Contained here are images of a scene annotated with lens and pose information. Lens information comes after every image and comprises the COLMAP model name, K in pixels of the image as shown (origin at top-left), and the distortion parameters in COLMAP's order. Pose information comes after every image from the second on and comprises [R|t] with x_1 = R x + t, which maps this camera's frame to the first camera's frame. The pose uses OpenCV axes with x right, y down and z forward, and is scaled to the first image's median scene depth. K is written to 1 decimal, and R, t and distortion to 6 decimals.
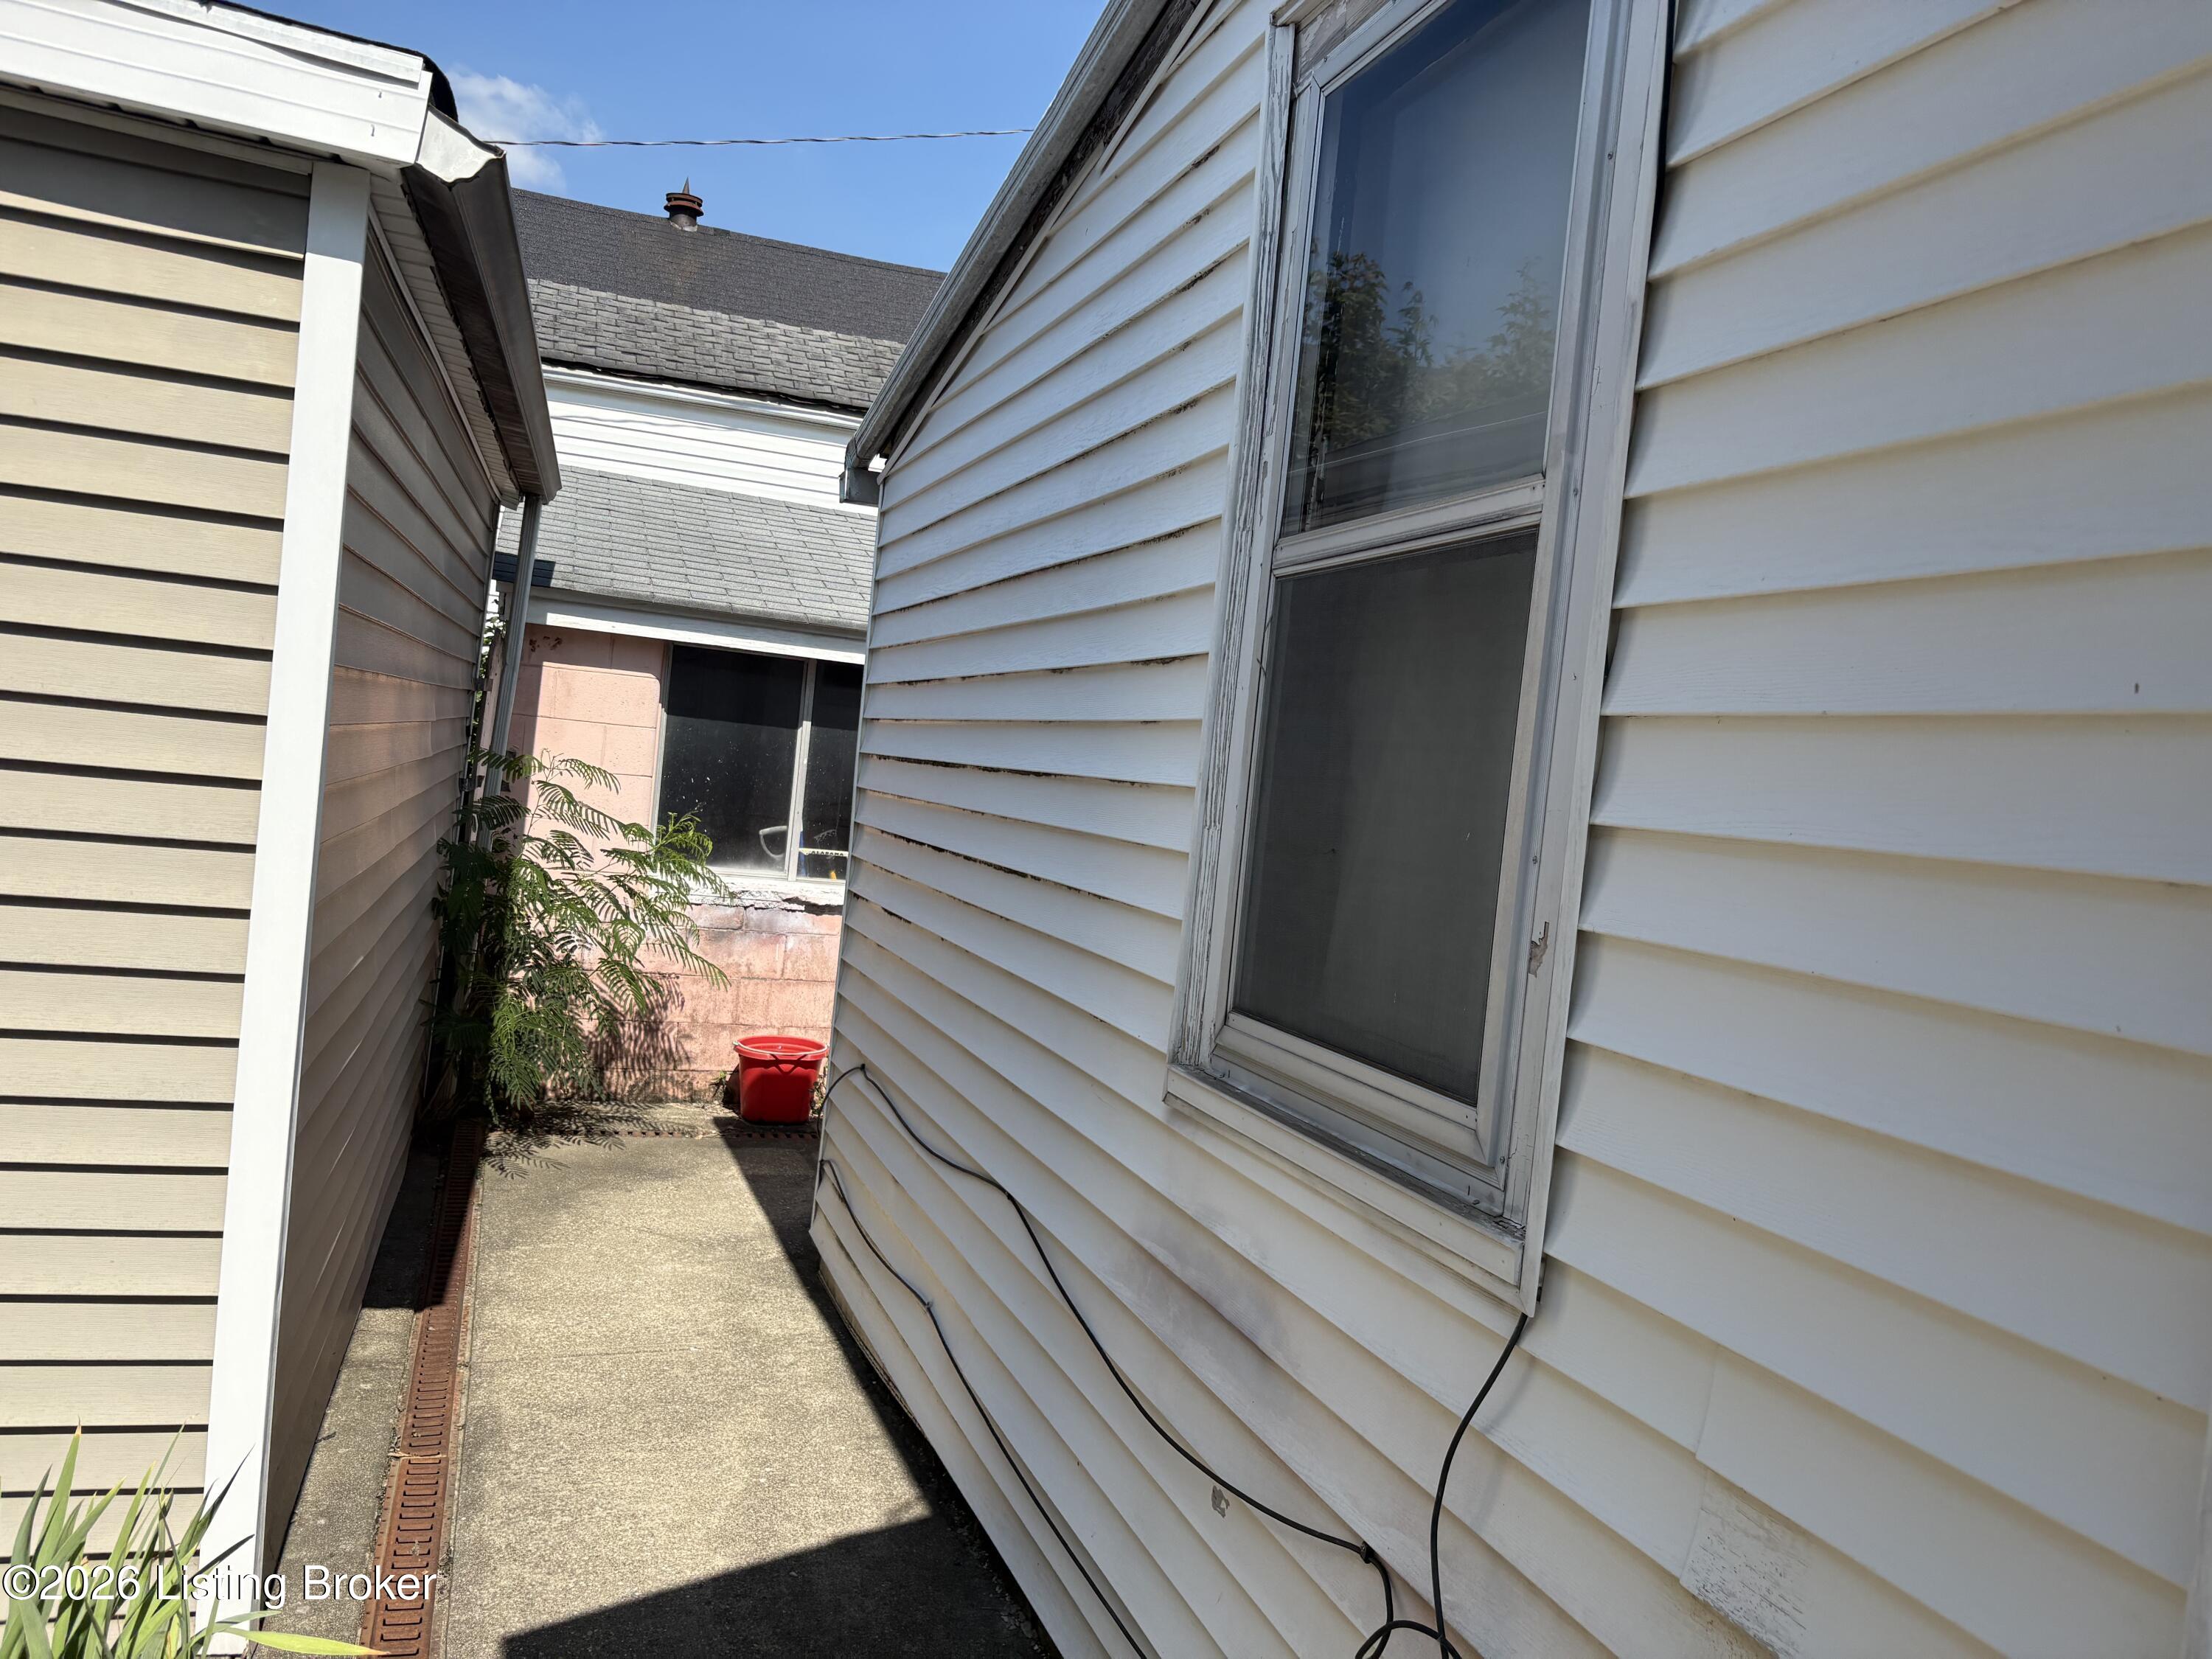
lens RADIAL K [[1674.1, 0, 1104.3], [0, 1674.1, 828.5], [0, 0, 1]] dist [0.012420, -0.000398]
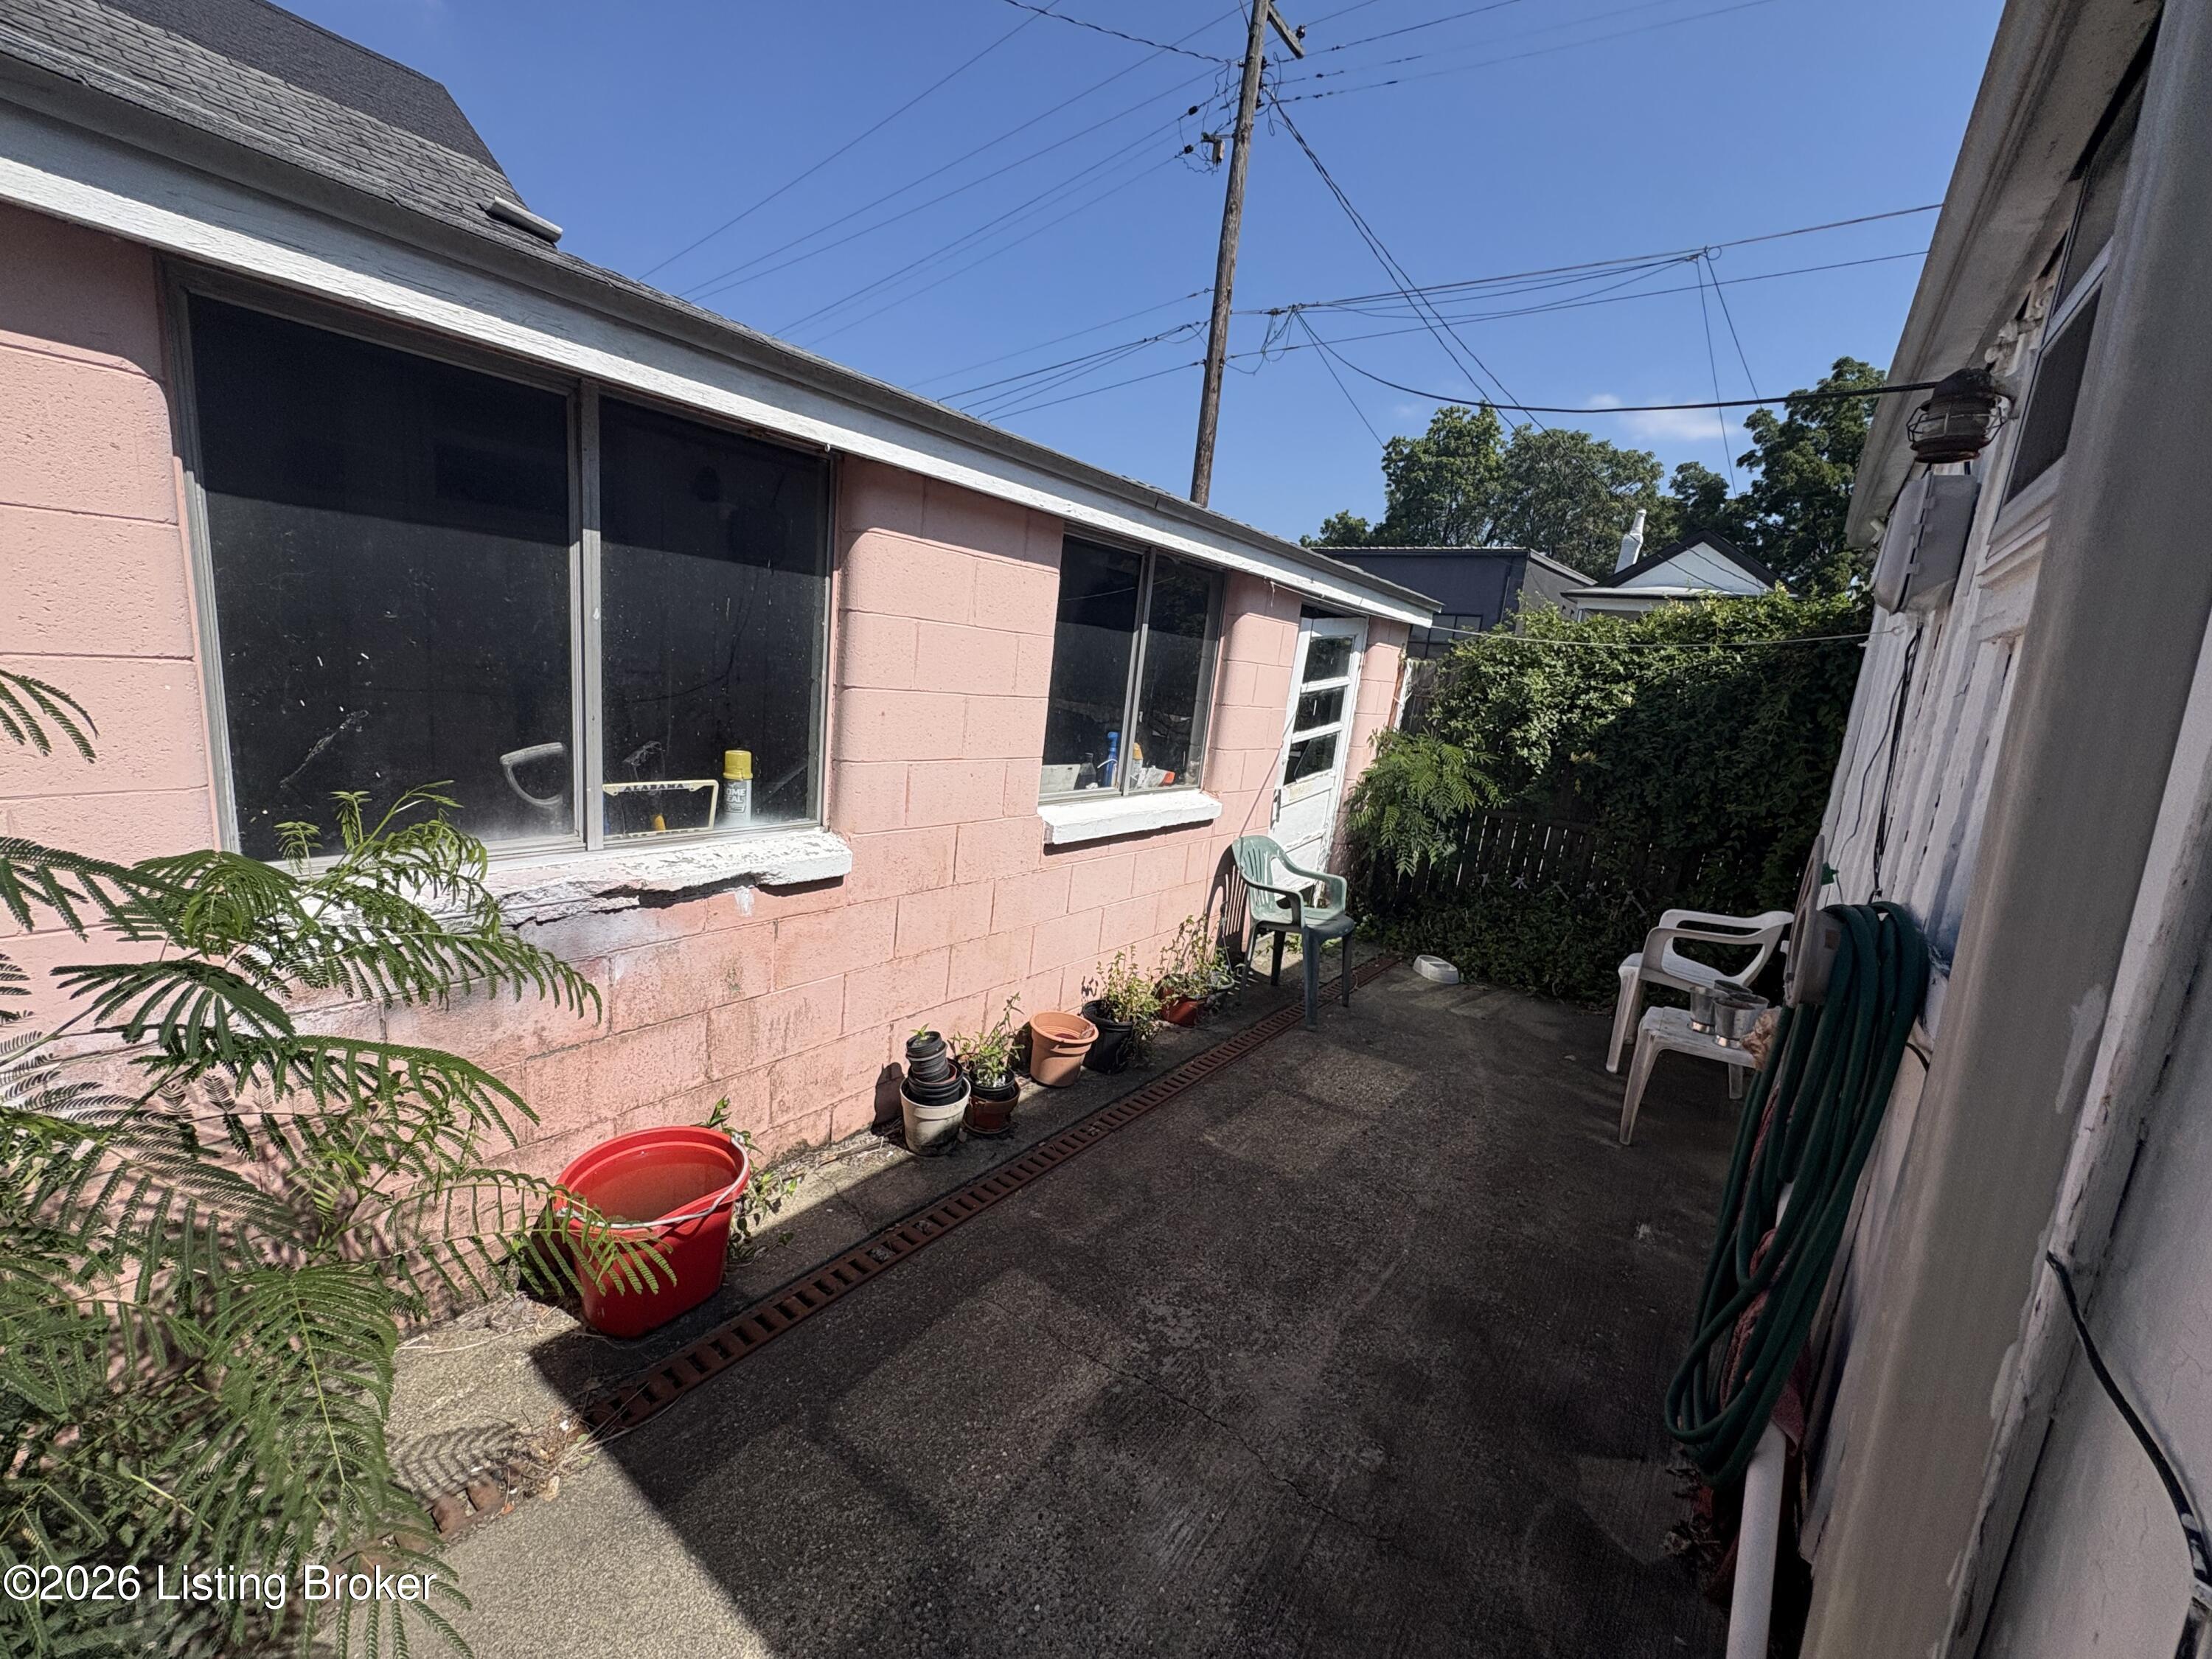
lens RADIAL K [[880.5, 0, 1105.4], [0, 880.5, 842.3], [0, 0, 1]] dist [0.001100, -0.000191]
pose [[0.839148, -0.129016, 0.528380, -0.204472], [0.005729, 0.973503, 0.228604, -0.034298], [-0.543873, -0.188806, 0.817652, 0.708742]]
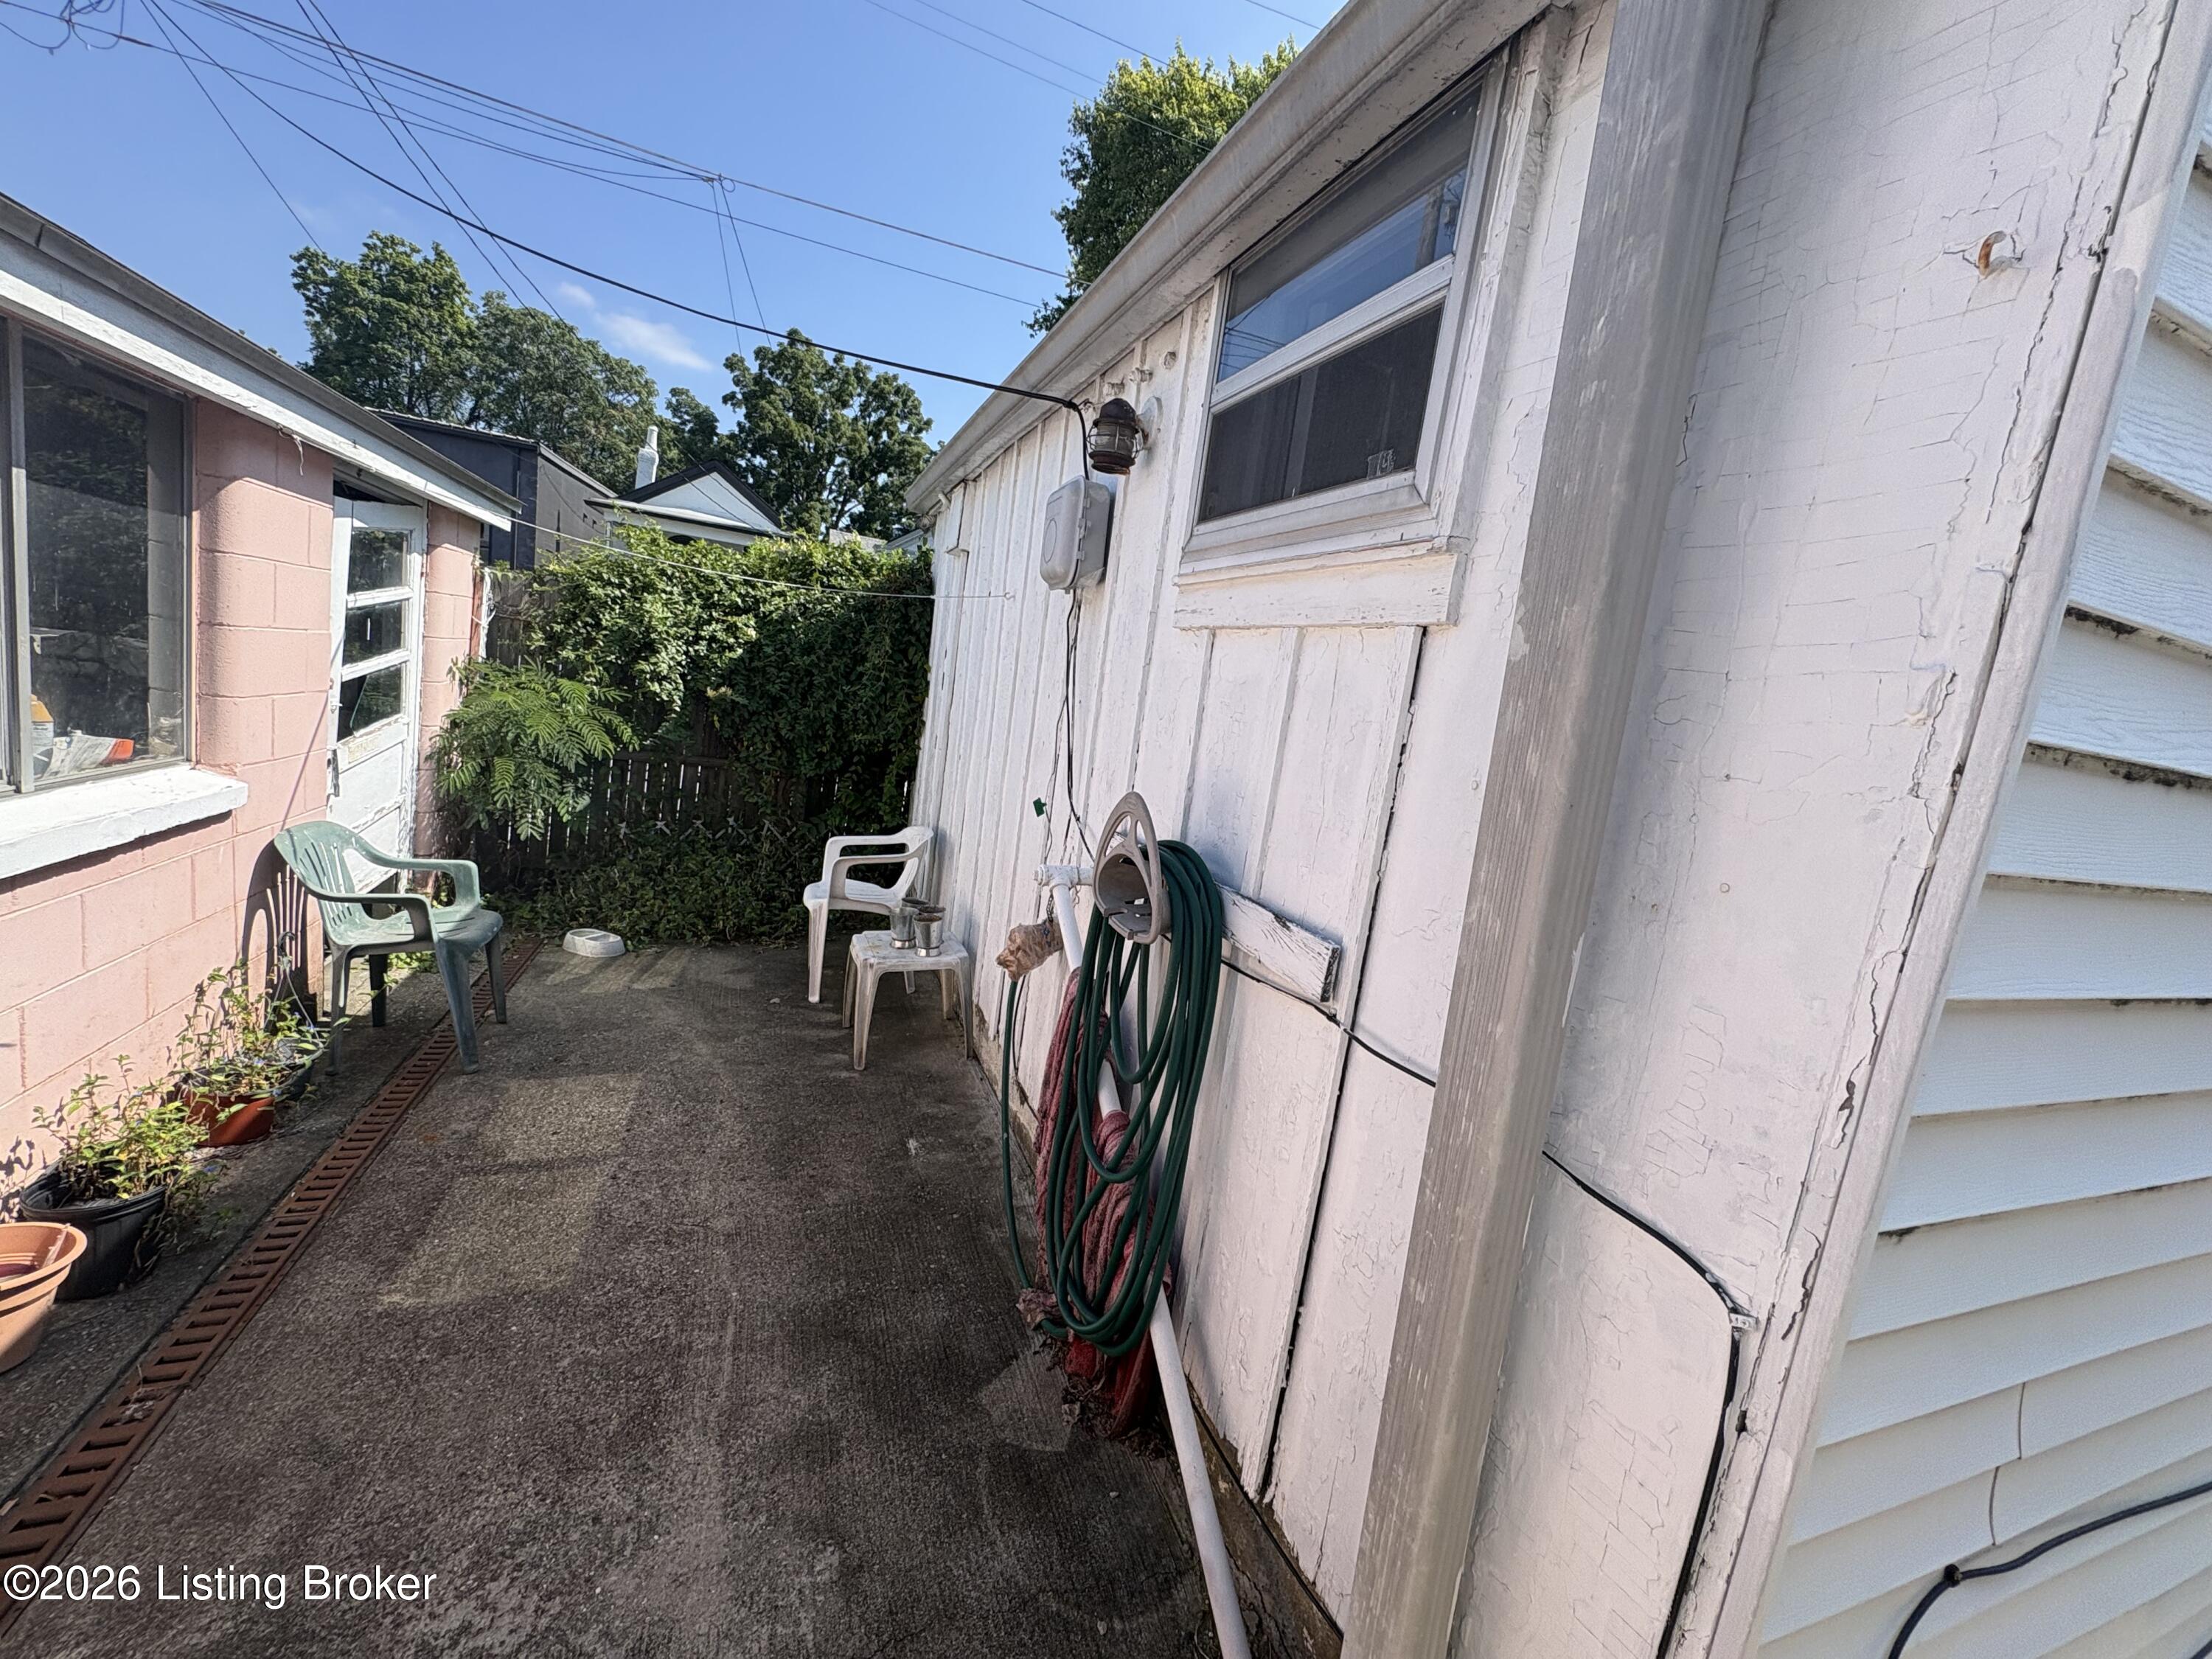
lens RADIAL K [[880.5, 0, 1097.1], [0, 880.5, 835.1], [0, 0, 1]] dist [0.001100, -0.000191]
pose [[-0.001664, -0.258875, 0.965909, -0.198693], [-0.106717, 0.960441, 0.257225, -0.035645], [-0.994288, -0.102651, -0.029225, 0.748262]]
